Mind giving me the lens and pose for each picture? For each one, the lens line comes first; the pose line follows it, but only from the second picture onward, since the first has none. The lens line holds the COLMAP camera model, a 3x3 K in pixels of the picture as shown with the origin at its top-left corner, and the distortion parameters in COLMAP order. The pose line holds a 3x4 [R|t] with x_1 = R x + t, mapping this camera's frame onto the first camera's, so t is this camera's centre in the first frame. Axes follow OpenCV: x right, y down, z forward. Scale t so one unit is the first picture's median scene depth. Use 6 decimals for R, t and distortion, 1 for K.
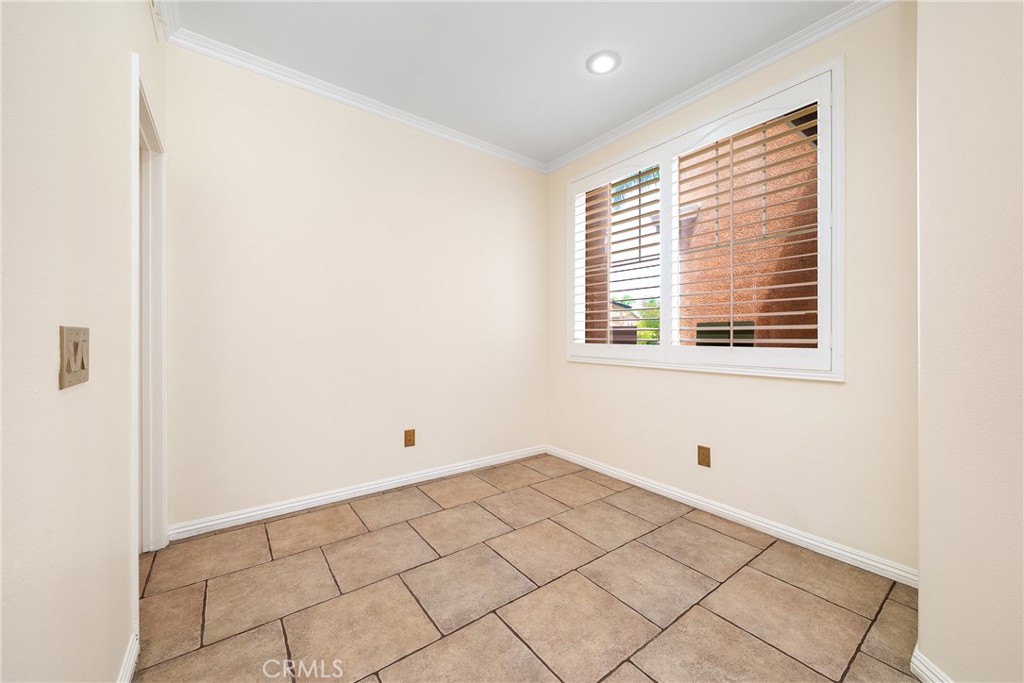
lens RADIAL K [[381.5, 0, 512.0], [0, 381.5, 341.5], [0, 0, 1]] dist [0.000067, -0.000001]
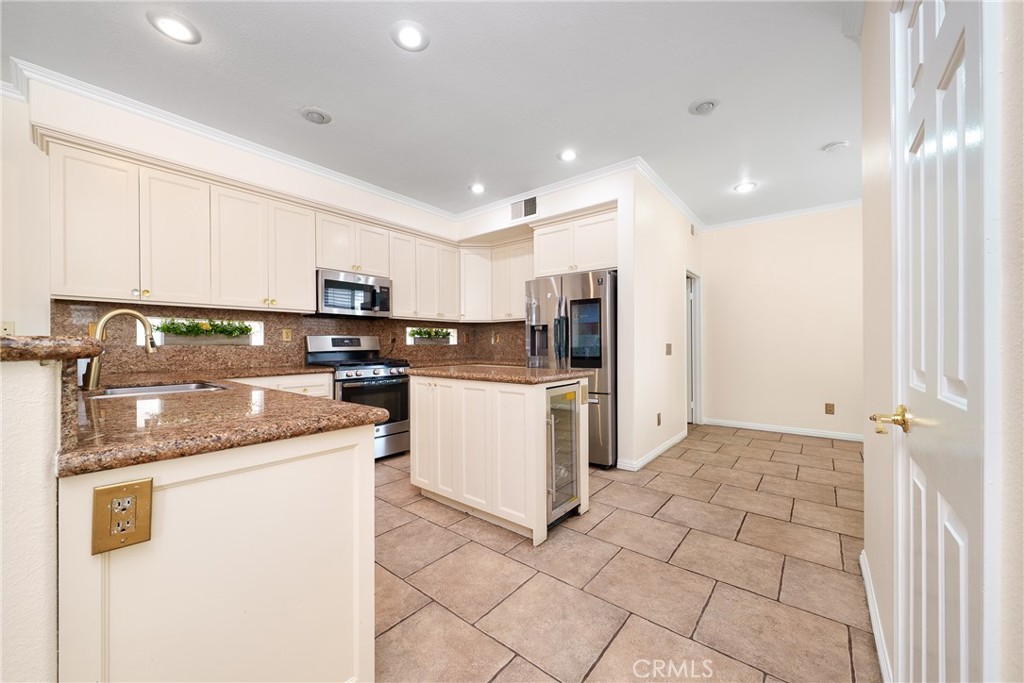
lens RADIAL K [[382.8, 0, 513.7], [0, 382.8, 347.3], [0, 0, 1]] dist [-0.001116, 0.000012]
pose [[0.246582, 0.000298, -0.969122, 1.806187], [-0.005429, 0.999985, -0.001074, 0.019611], [0.969107, 0.005526, 0.246580, -1.249855]]
